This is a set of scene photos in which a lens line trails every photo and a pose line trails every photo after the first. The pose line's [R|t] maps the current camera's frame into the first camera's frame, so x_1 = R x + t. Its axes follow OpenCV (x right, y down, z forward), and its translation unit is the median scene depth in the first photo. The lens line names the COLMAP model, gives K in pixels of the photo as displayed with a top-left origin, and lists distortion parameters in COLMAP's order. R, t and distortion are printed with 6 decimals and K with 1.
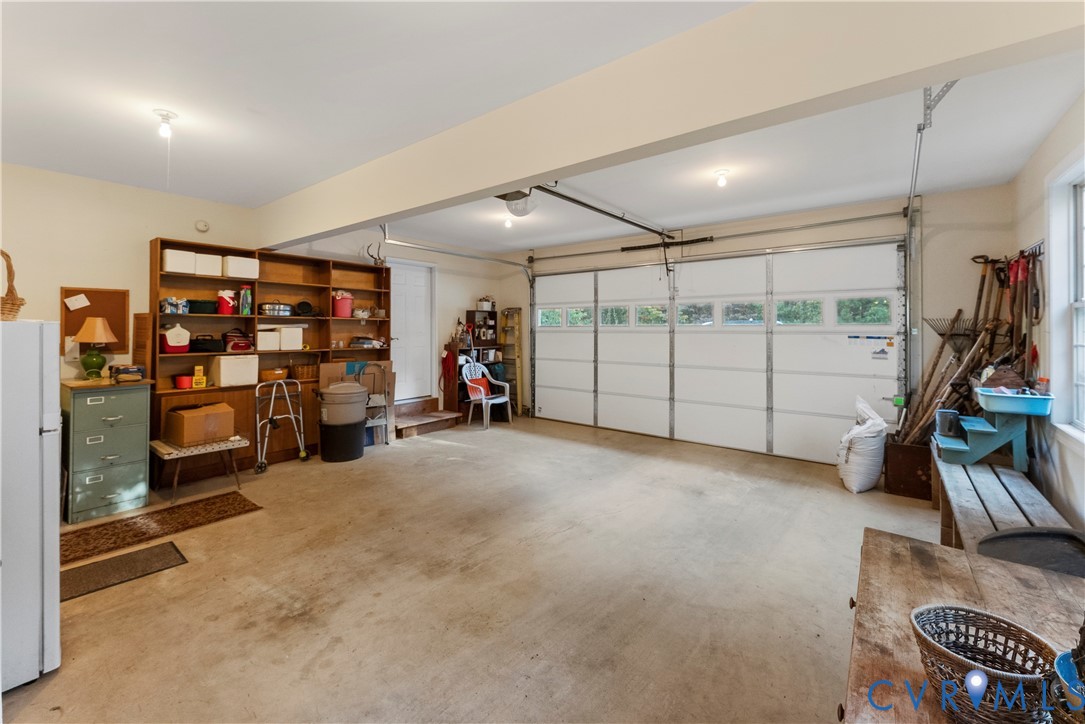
lens RADIAL K [[442.4, 0, 543.1], [0, 442.4, 327.5], [0, 0, 1]] dist [-0.000169, -0.000228]
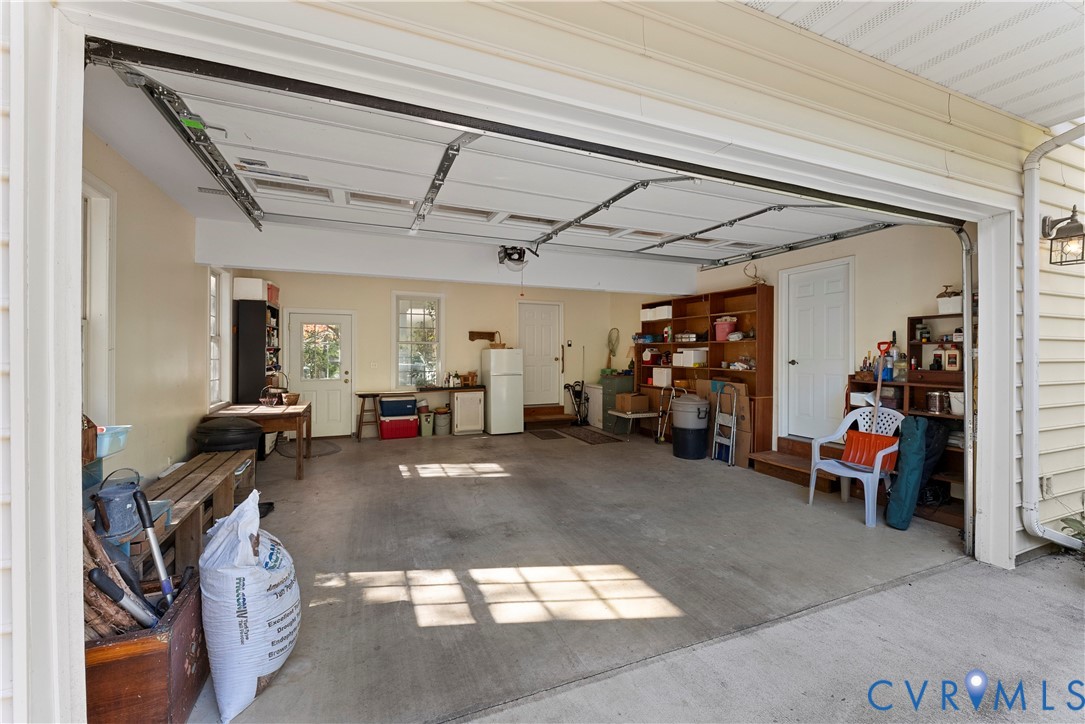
lens RADIAL K [[438.7, 0, 541.7], [0, 438.7, 356.1], [0, 0, 1]] dist [0.000198, 0.000003]
pose [[-0.490035, 0.004067, -0.871693, 0.879019], [0.000382, 0.999990, 0.004451, 0.012405], [0.871702, 0.001848, -0.490032, 1.354846]]
